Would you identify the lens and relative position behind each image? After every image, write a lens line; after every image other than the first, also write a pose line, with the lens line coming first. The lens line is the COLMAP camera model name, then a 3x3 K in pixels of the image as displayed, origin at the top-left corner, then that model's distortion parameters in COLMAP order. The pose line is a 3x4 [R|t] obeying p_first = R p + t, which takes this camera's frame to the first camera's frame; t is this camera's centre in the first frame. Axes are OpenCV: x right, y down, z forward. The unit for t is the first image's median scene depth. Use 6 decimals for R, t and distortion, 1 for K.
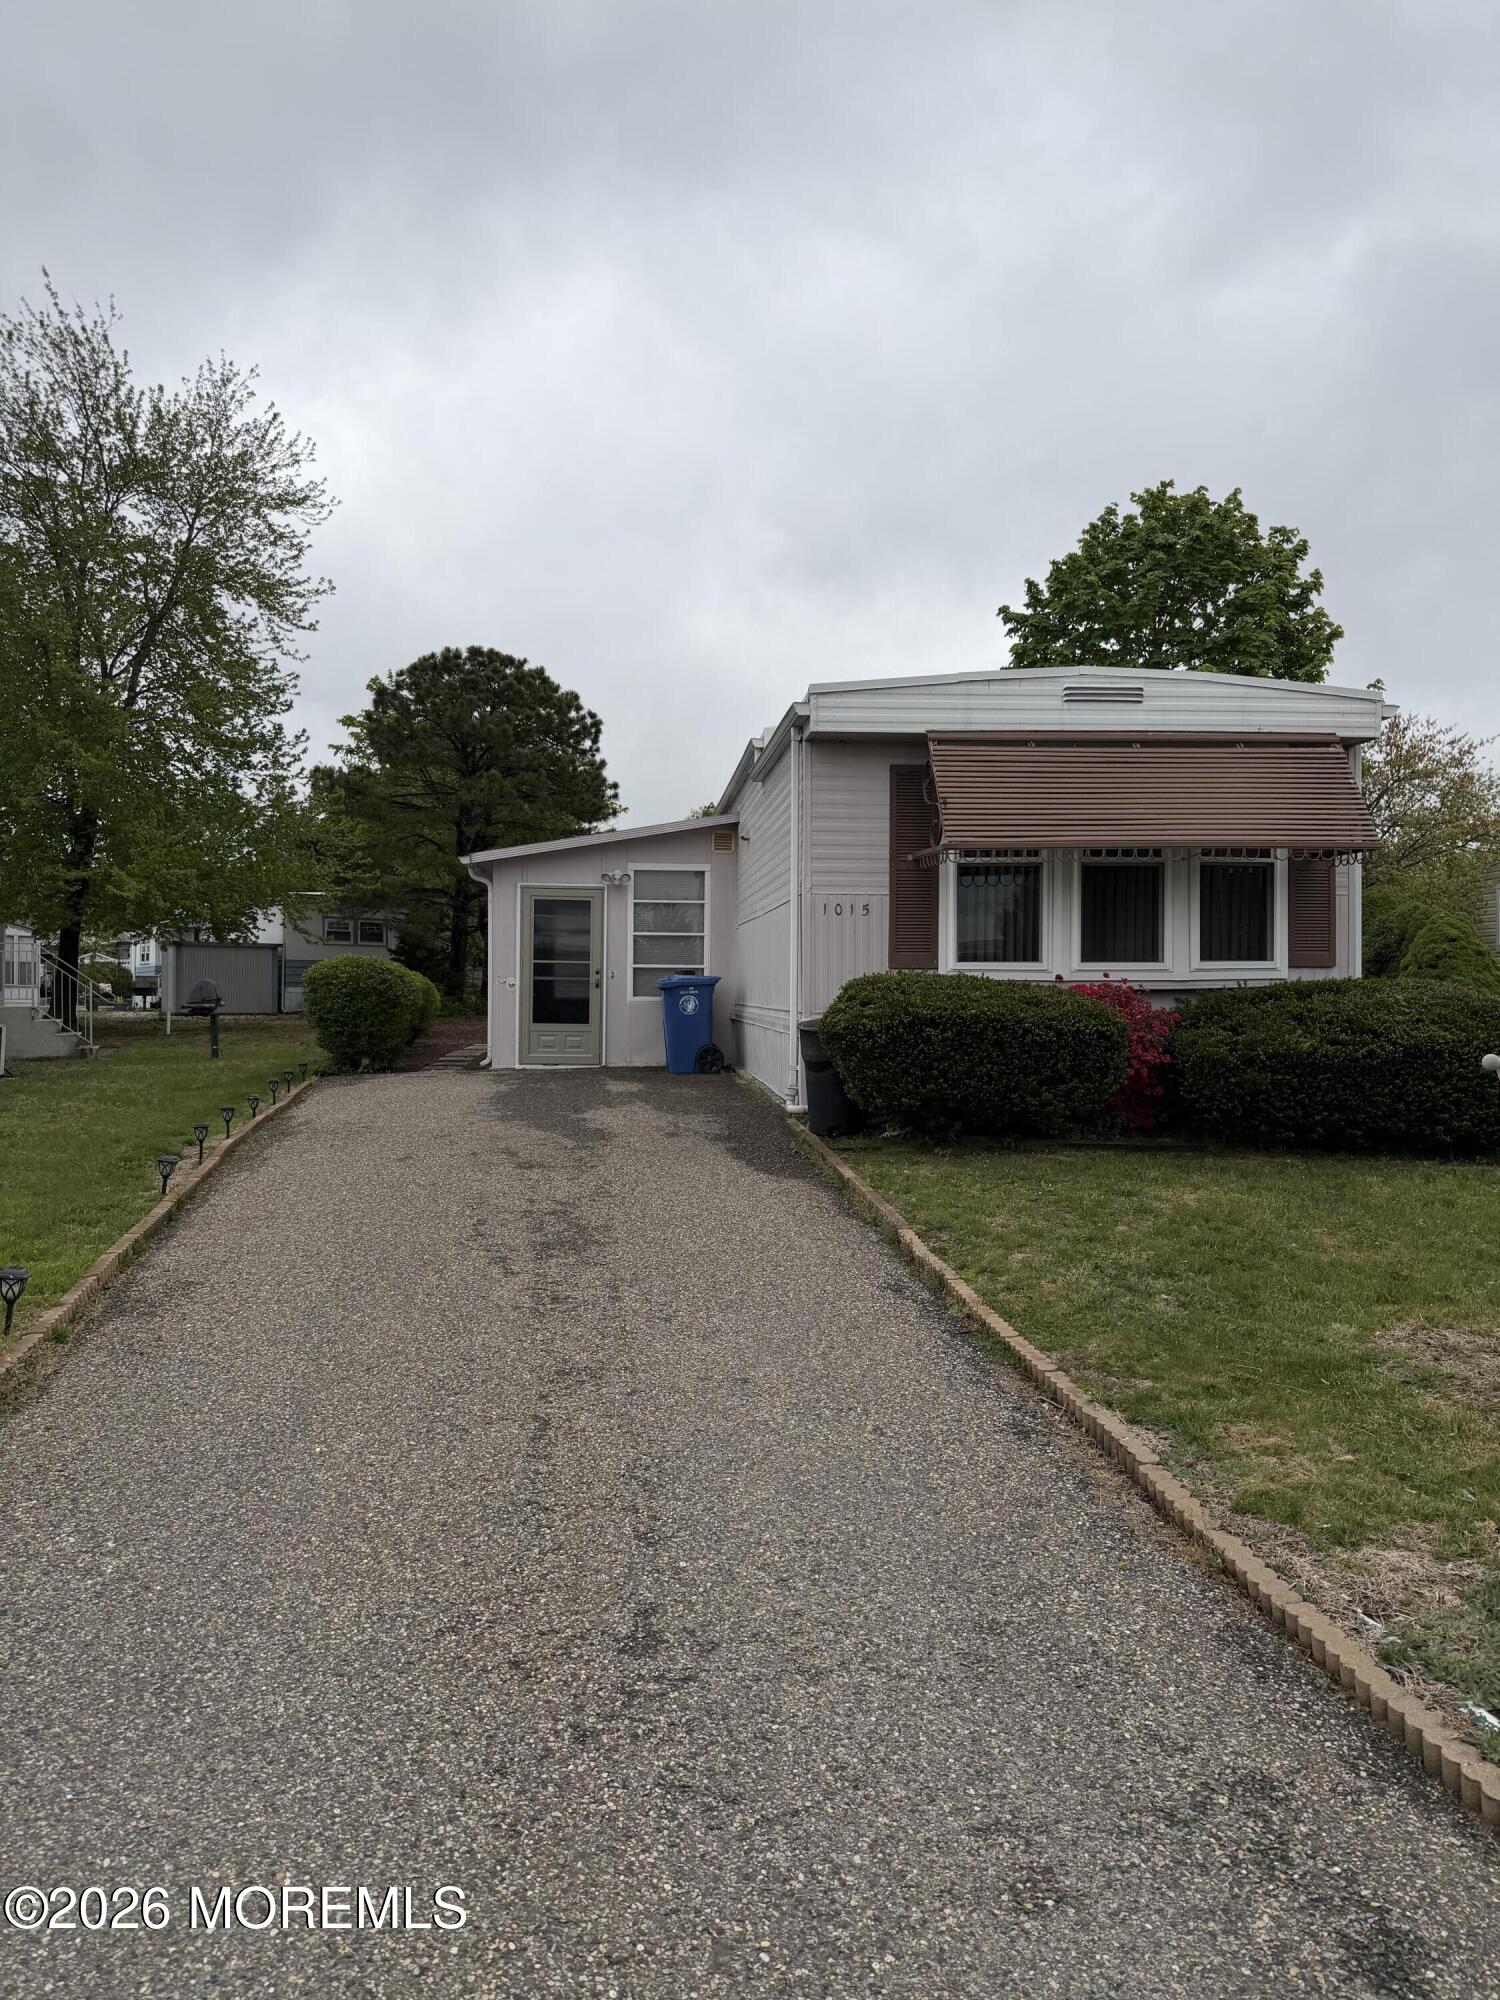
lens RADIAL K [[1409.5, 0, 748.7], [0, 1409.5, 1002.0], [0, 0, 1]] dist [0.017205, -0.030585]
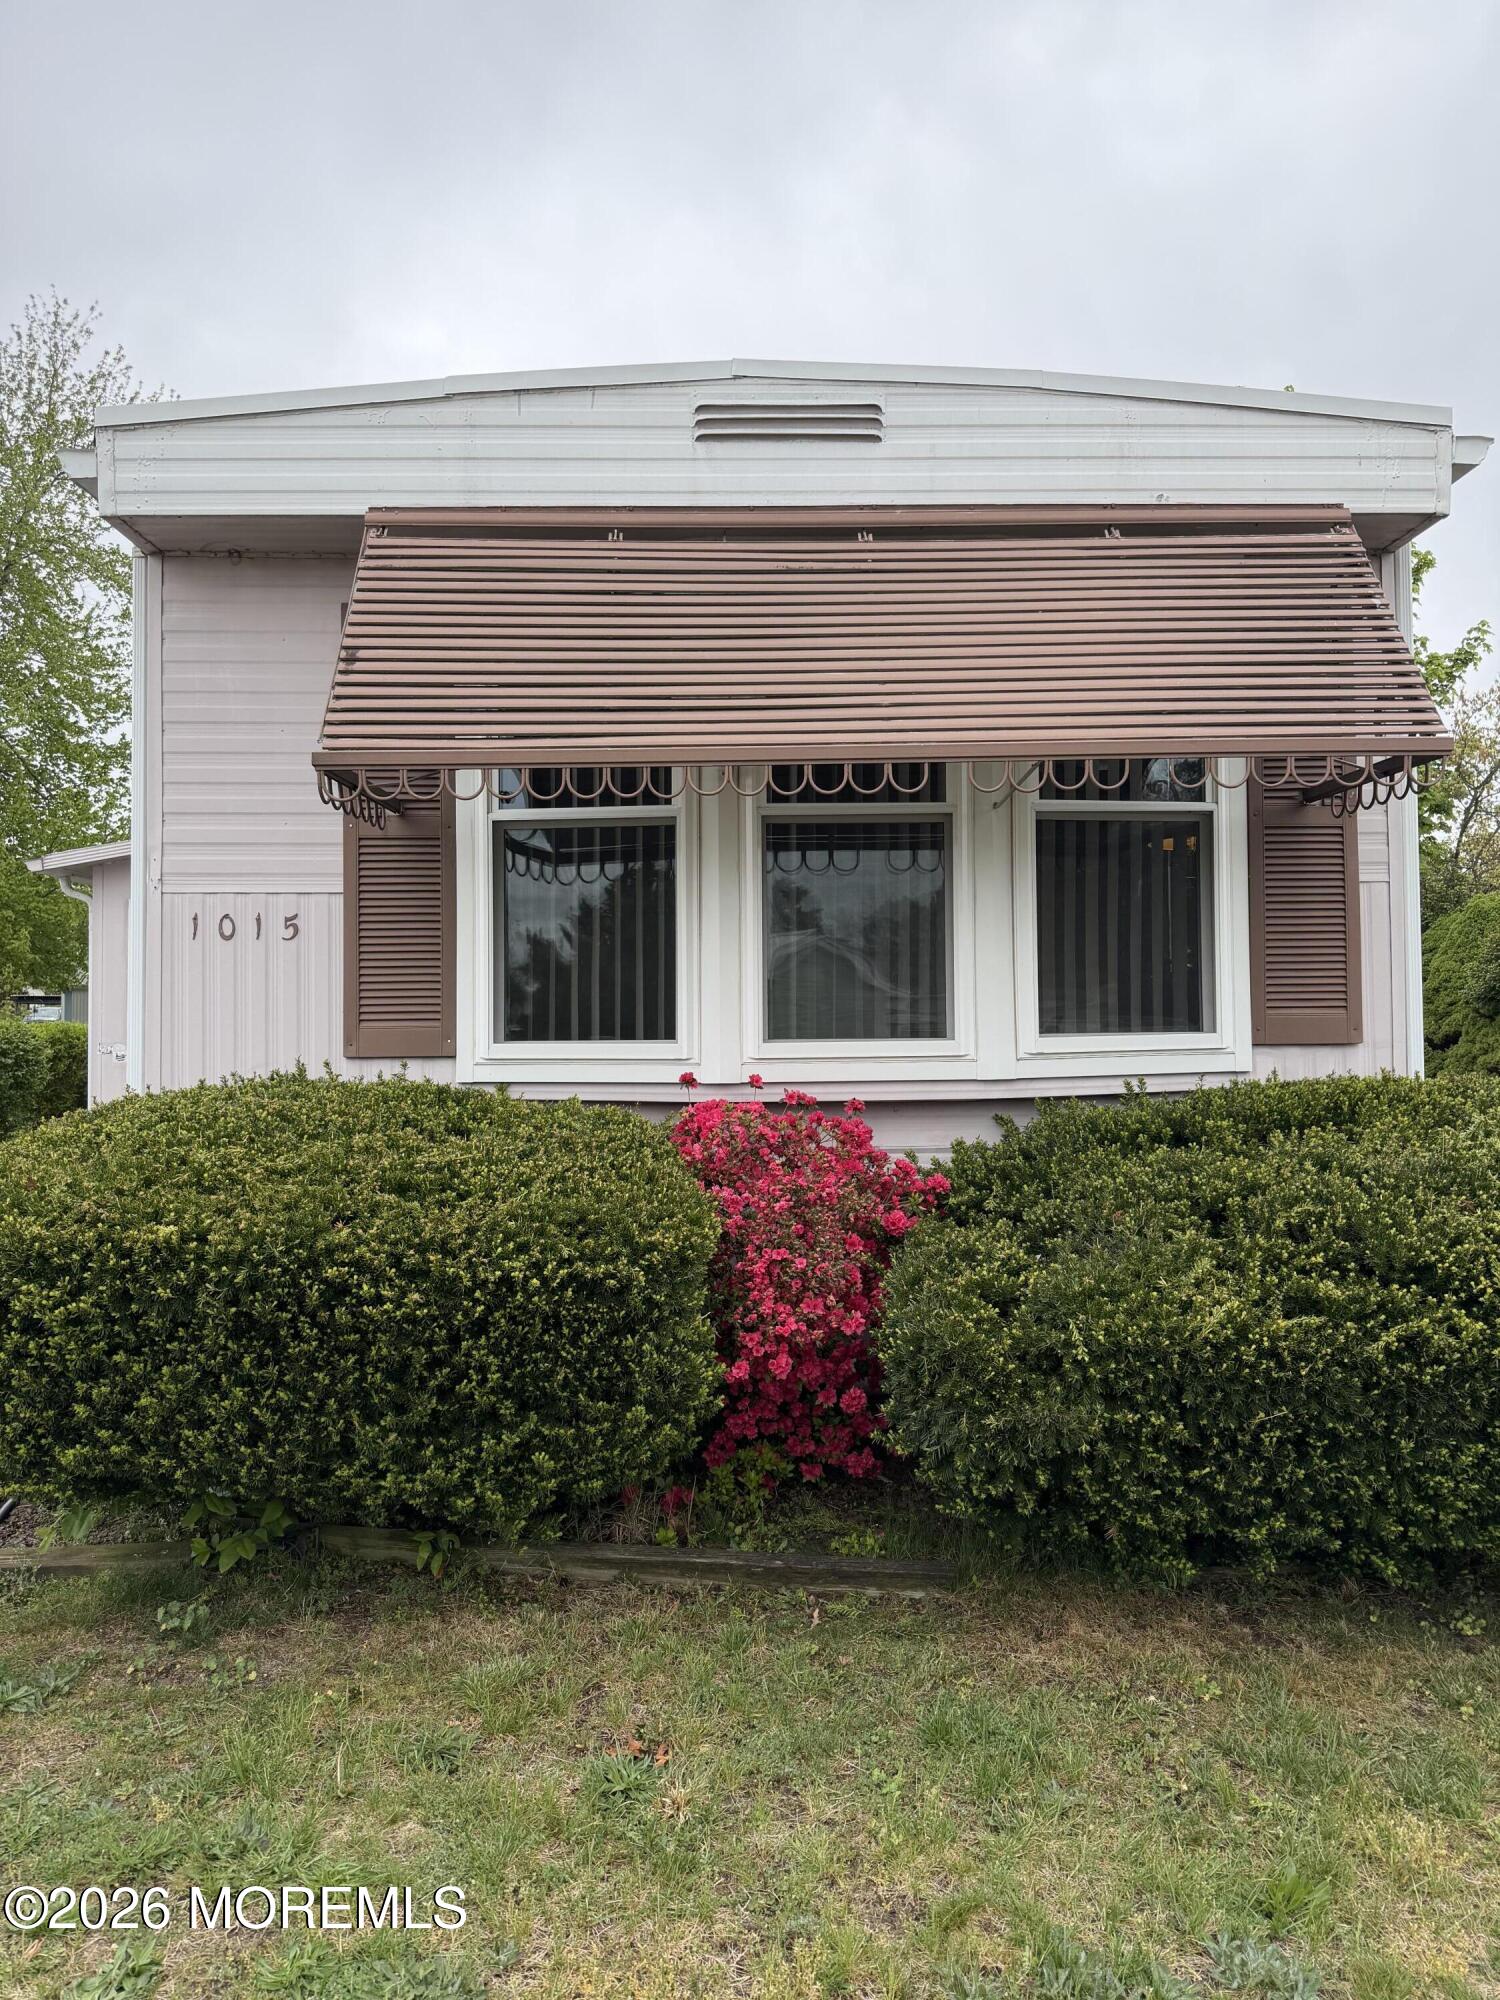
lens RADIAL K [[1409.5, 0, 792.0], [0, 1409.5, 987.4], [0, 0, 1]] dist [0.017205, -0.030585]
pose [[0.998795, -0.011349, -0.047741, 0.264592], [0.010047, 0.999574, -0.027414, -0.032384], [0.048032, 0.026901, 0.998483, 0.561396]]
